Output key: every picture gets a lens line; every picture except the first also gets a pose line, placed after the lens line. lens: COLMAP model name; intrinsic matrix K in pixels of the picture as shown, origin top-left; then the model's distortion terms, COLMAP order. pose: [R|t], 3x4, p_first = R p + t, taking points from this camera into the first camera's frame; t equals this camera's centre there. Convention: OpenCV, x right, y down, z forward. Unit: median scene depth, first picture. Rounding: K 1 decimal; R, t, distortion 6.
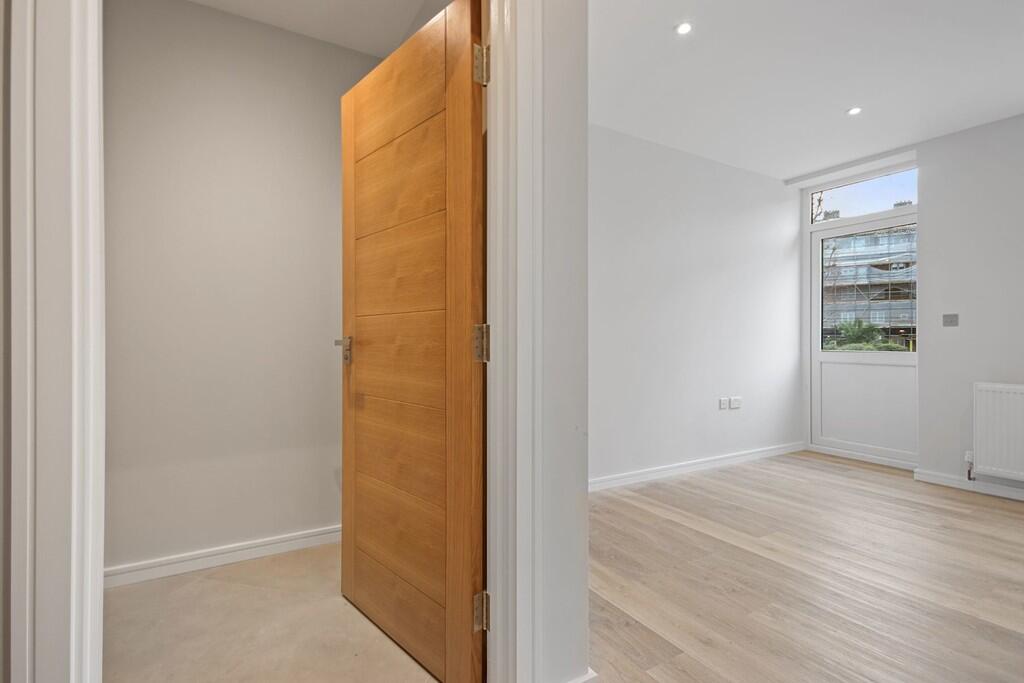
lens RADIAL K [[466.3, 0, 509.9], [0, 466.3, 345.7], [0, 0, 1]] dist [0.000754, -0.008927]
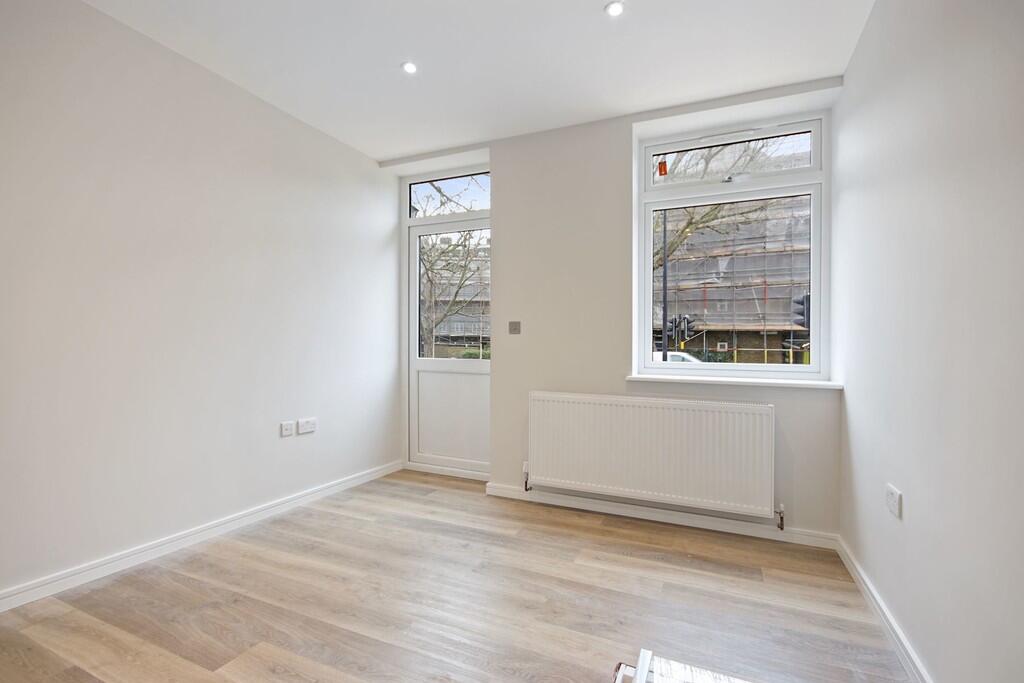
lens RADIAL K [[462.5, 0, 512.0], [0, 462.5, 341.5], [0, 0, 1]] dist [0.000387, -0.000012]
pose [[0.811060, 0.016635, 0.584726, 0.338836], [-0.005670, 0.999772, -0.020577, -0.005020], [-0.584935, 0.013374, 0.810970, 0.188350]]
